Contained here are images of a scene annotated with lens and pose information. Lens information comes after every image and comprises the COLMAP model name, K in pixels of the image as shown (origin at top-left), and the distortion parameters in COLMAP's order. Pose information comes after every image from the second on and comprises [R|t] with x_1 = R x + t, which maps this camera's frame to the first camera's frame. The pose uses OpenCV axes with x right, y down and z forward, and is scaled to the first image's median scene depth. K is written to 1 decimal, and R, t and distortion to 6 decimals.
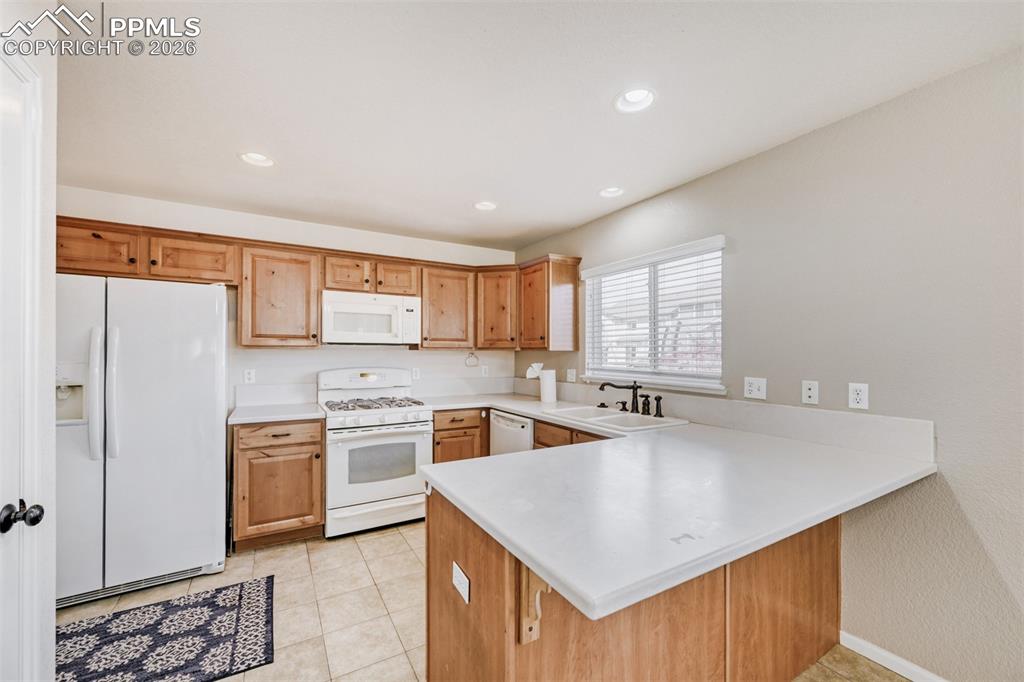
lens RADIAL K [[409.9, 0, 515.7], [0, 409.9, 353.6], [0, 0, 1]] dist [0.000532, 0.000070]
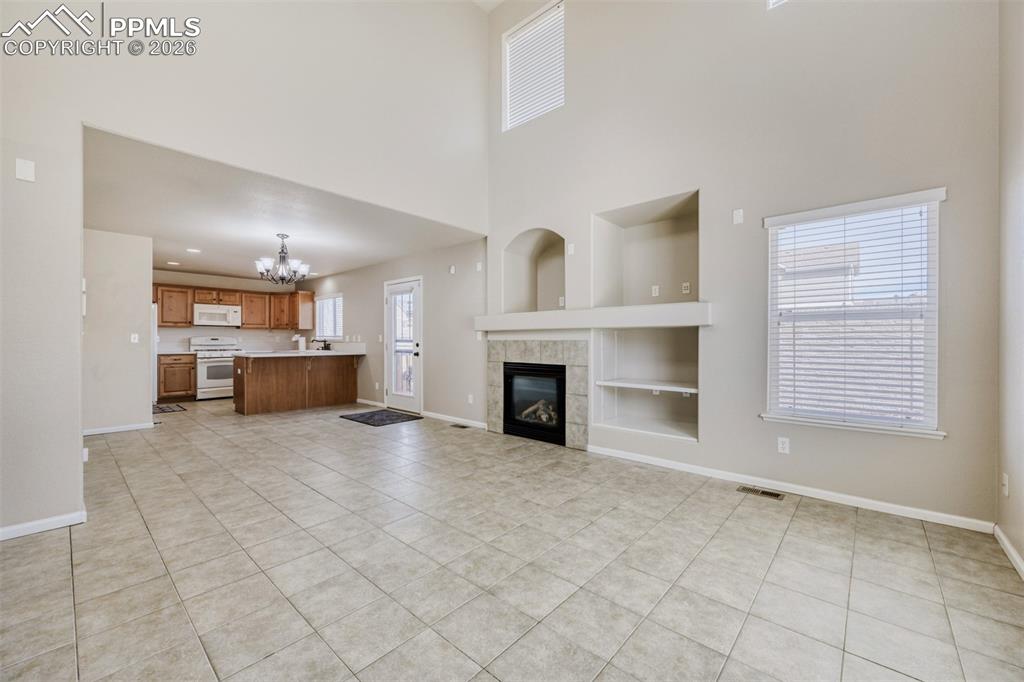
lens RADIAL K [[396.5, 0, 504.8], [0, 396.5, 342.4], [0, 0, 1]] dist [0.000273, 0.000249]
pose [[0.956592, -0.003455, 0.291410, 0.635432], [0.003040, 0.999994, 0.001876, 0.081165], [-0.291415, -0.000908, 0.956596, -1.862280]]
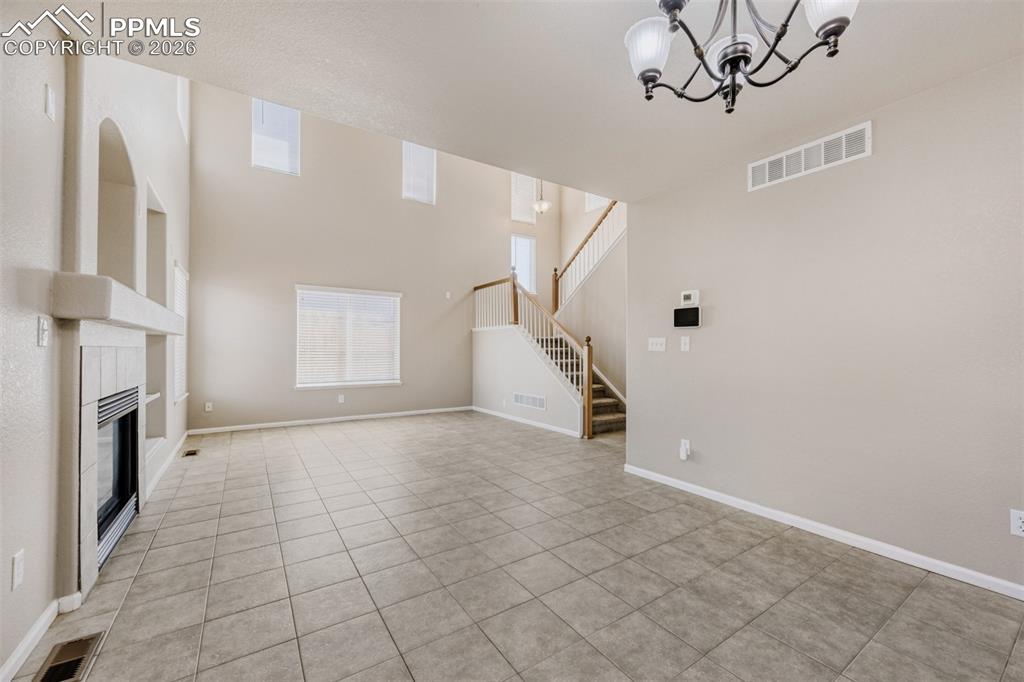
lens RADIAL K [[408.5, 0, 513.6], [0, 408.5, 345.0], [0, 0, 1]] dist [-0.001752, 0.000055]
pose [[-0.998861, -0.004438, -0.047513, 0.455929], [-0.004066, 0.999960, -0.007927, 0.076236], [0.047546, -0.007725, -0.998839, 0.247235]]
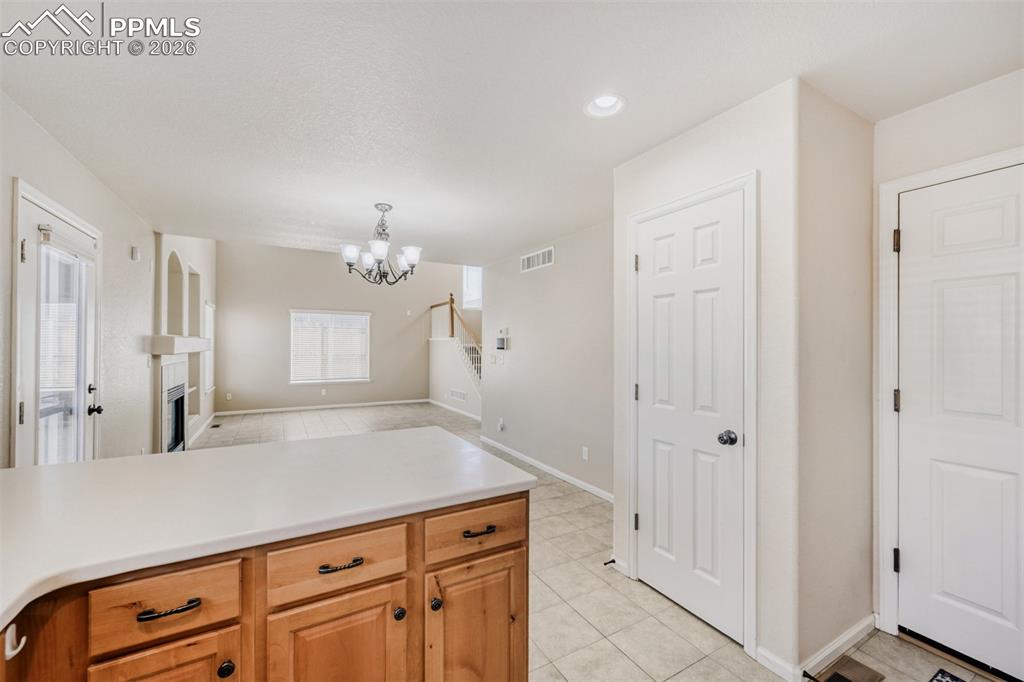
lens RADIAL K [[417.9, 0, 516.3], [0, 417.9, 340.7], [0, 0, 1]] dist [-0.001292, -0.000118]
pose [[-0.999850, -0.006224, 0.016140, -0.101587], [-0.006322, 0.999962, -0.006016, -0.002779], [-0.016102, -0.006118, -0.999852, 0.944085]]
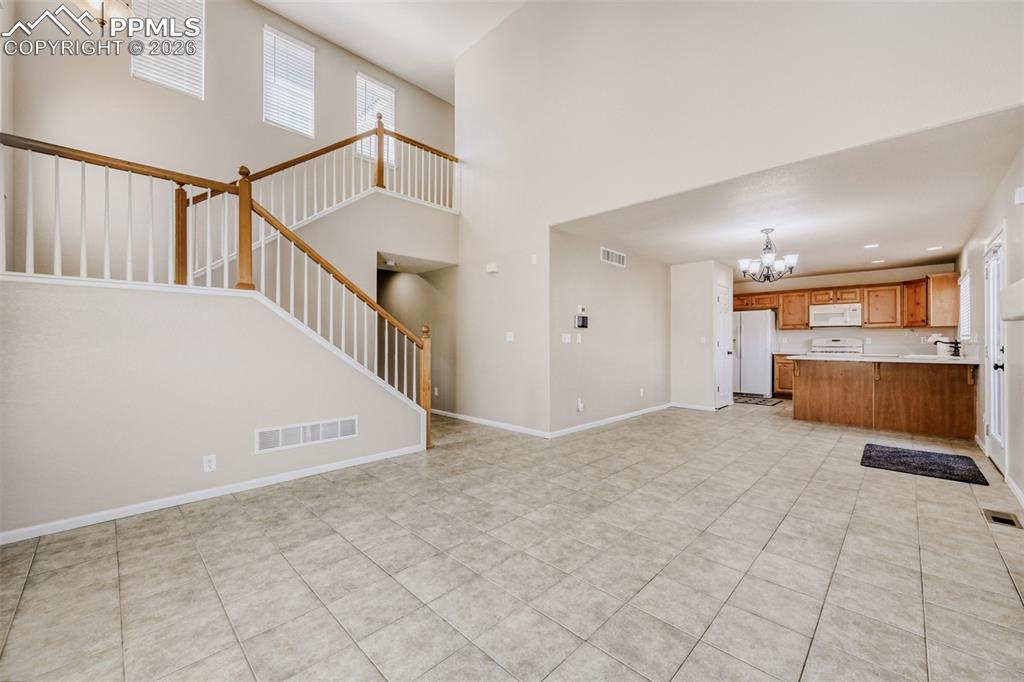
lens RADIAL K [[404.5, 0, 527.5], [0, 404.5, 341.3], [0, 0, 1]] dist [-0.001243, 0.000024]
pose [[0.279817, -0.004515, -0.960043, 1.449992], [-0.003331, 0.999978, -0.005674, 0.084500], [0.960048, 0.004785, 0.279796, -1.379799]]
